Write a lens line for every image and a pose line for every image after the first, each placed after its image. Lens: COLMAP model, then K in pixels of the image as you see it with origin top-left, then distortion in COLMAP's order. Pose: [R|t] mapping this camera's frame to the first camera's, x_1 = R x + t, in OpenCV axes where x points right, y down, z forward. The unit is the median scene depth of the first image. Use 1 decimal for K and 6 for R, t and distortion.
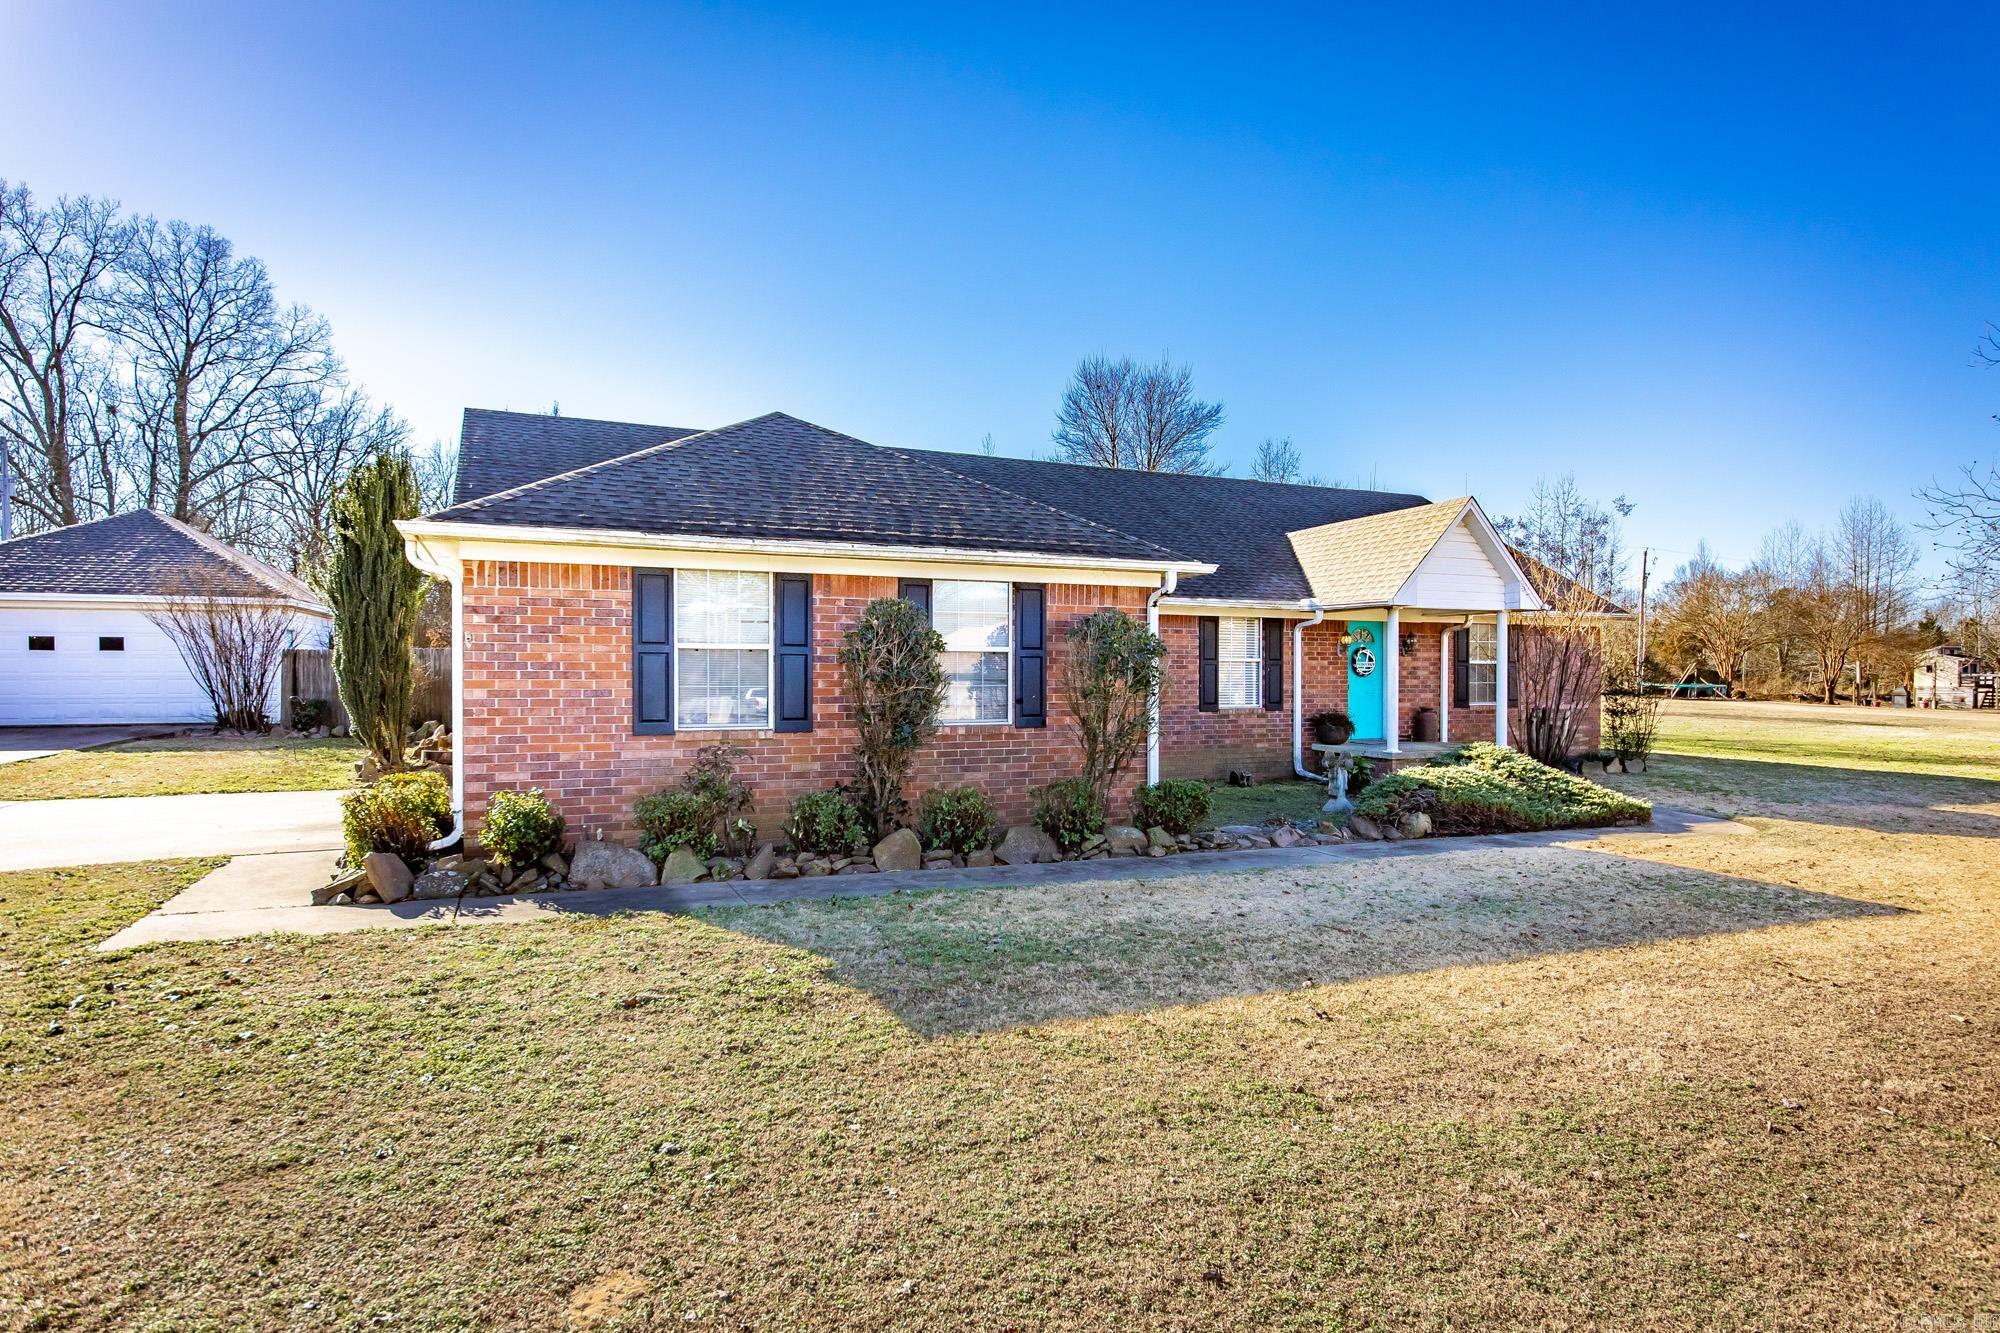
lens RADIAL K [[1102.7, 0, 1000.0], [0, 1102.7, 666.5], [0, 0, 1]] dist [-0.000017, -0.000019]
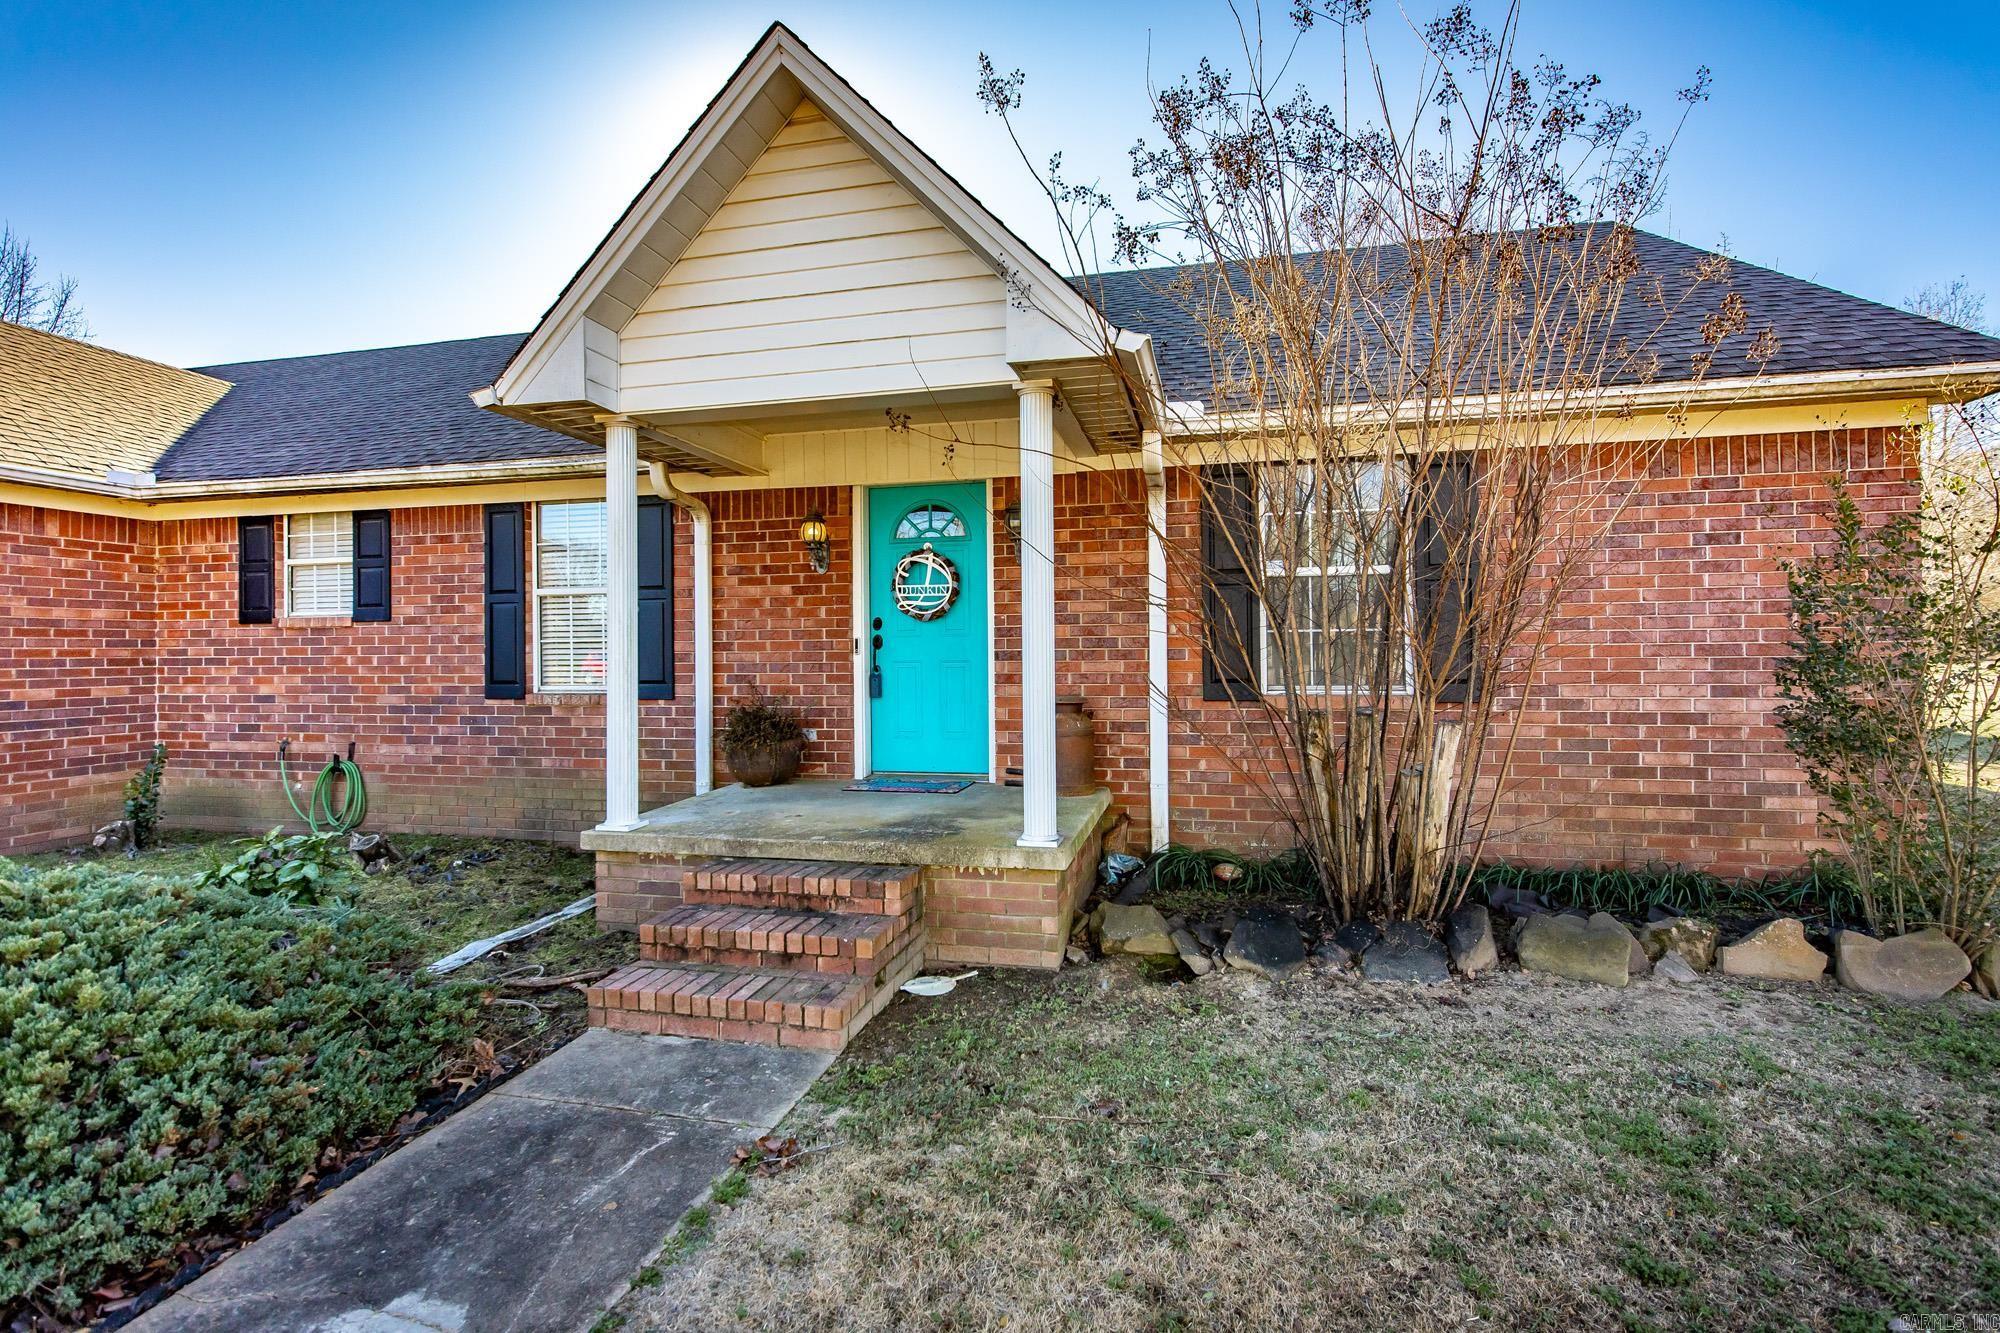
lens RADIAL K [[917.3, 0, 999.1], [0, 917.3, 637.1], [0, 0, 1]] dist [0.000133, -0.000026]
pose [[0.792823, -0.017150, -0.609211, 0.588676], [0.016229, 0.999844, -0.007026, 0.019164], [0.609236, -0.004317, 0.792977, 0.784124]]
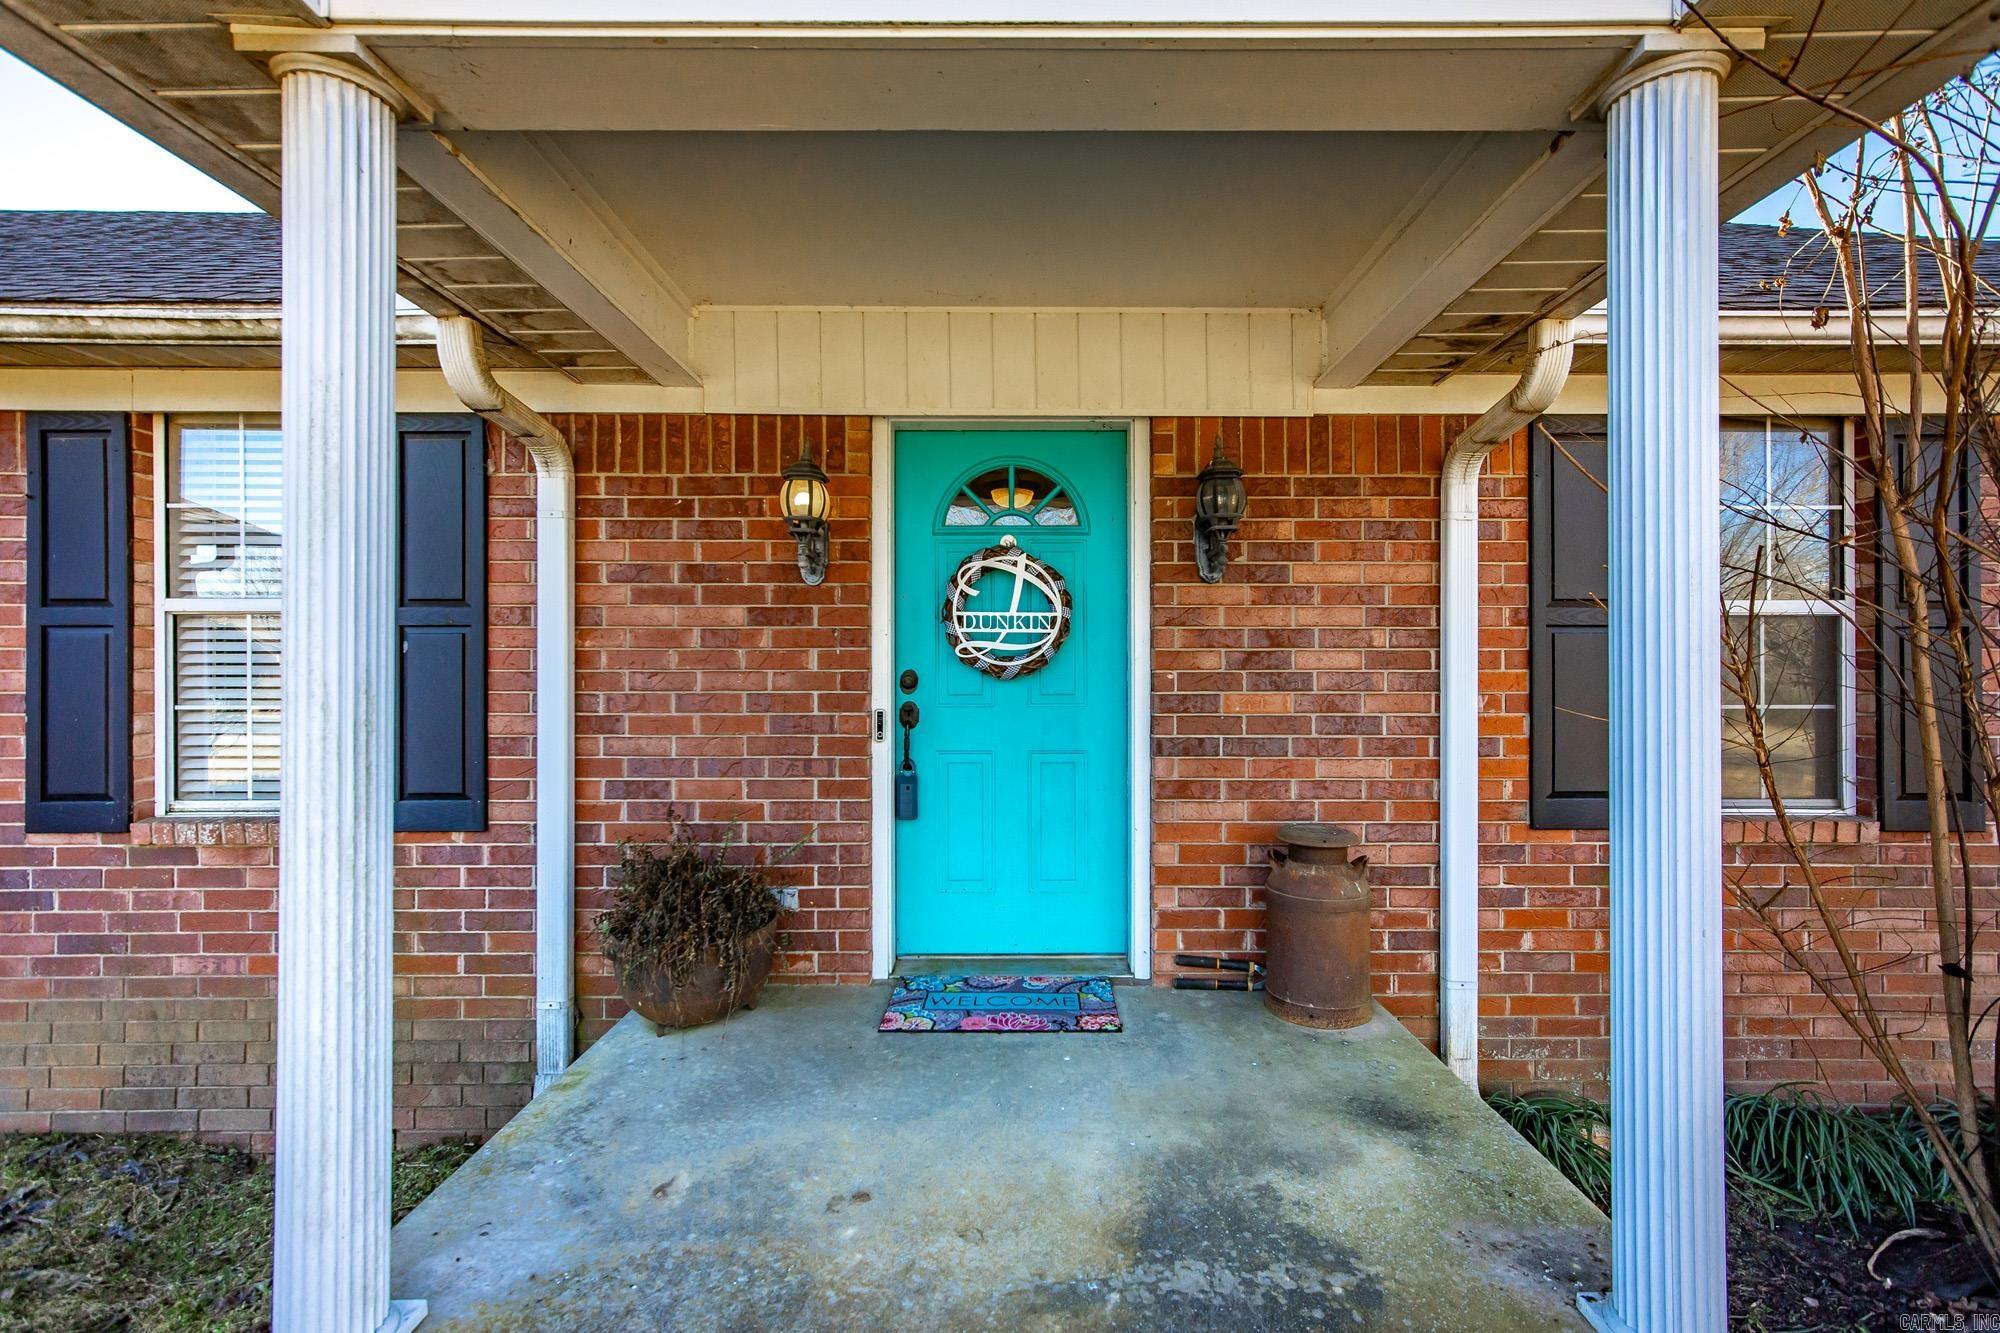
lens RADIAL K [[837.4, 0, 1000.0], [0, 837.4, 666.5], [0, 0, 1]] dist [0.001694, 0.000665]
pose [[0.912967, -0.002572, -0.408025, 0.418565], [0.004675, 0.999980, 0.004157, 0.006537], [0.408006, -0.005703, 0.912961, 0.888146]]
